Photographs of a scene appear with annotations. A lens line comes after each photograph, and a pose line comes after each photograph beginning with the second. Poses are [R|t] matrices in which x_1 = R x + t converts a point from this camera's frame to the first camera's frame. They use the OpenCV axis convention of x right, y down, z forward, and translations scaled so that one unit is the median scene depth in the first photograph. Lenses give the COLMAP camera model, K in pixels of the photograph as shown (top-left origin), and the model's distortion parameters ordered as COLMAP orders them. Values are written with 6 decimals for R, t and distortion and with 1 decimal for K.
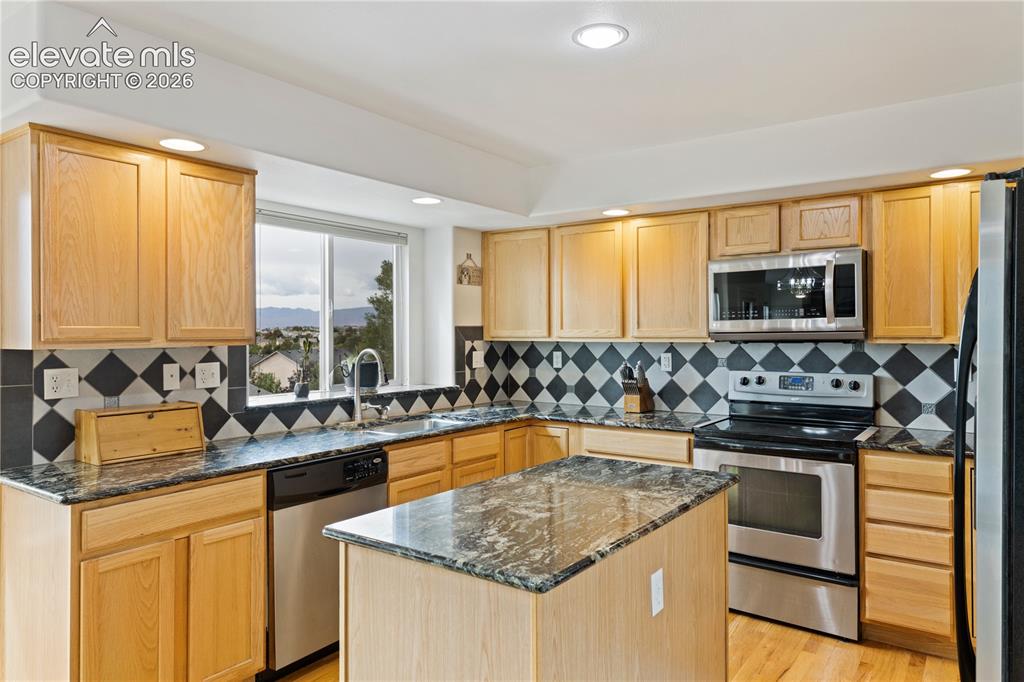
lens RADIAL K [[665.1, 0, 514.3], [0, 665.1, 335.8], [0, 0, 1]] dist [0.012622, 0.003841]
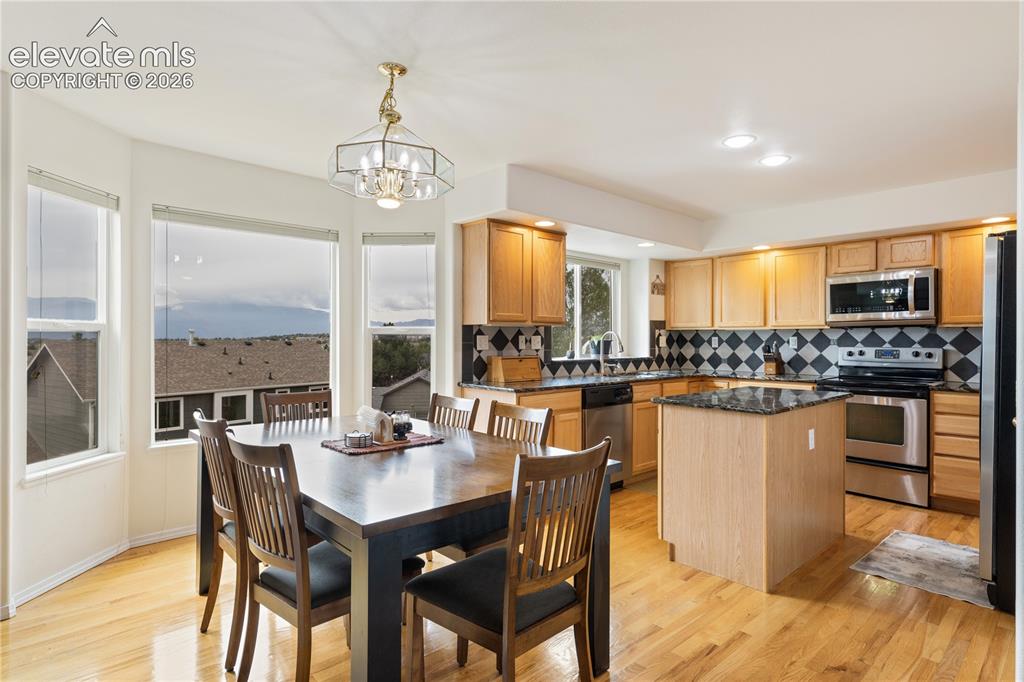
lens RADIAL K [[530.3, 0, 515.8], [0, 530.3, 341.7], [0, 0, 1]] dist [0.001292, 0.000706]
pose [[0.978782, 0.006914, -0.204787, -0.176044], [-0.006629, 0.999976, 0.002075, 0.045616], [0.204796, -0.000673, 0.978804, -0.398875]]
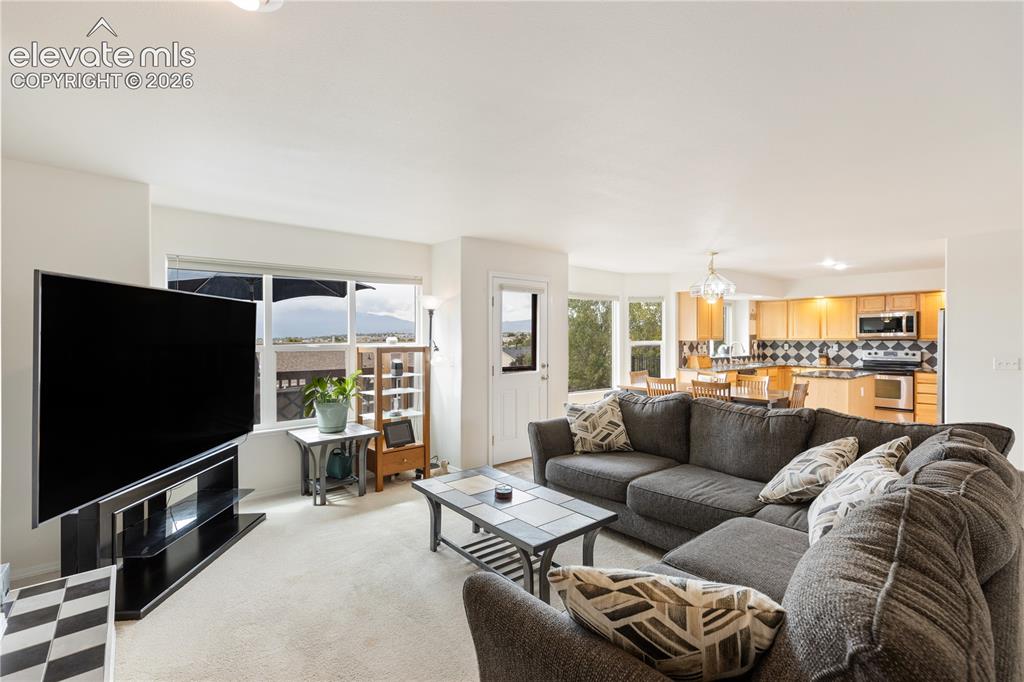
lens RADIAL K [[460.6, 0, 512.2], [0, 460.6, 340.0], [0, 0, 1]] dist [0.009101, 0.000201]
pose [[0.968565, 0.004203, -0.248727, -0.719651], [-0.003487, 0.999988, 0.003320, 0.006666], [0.248738, -0.002348, 0.968568, -1.468417]]
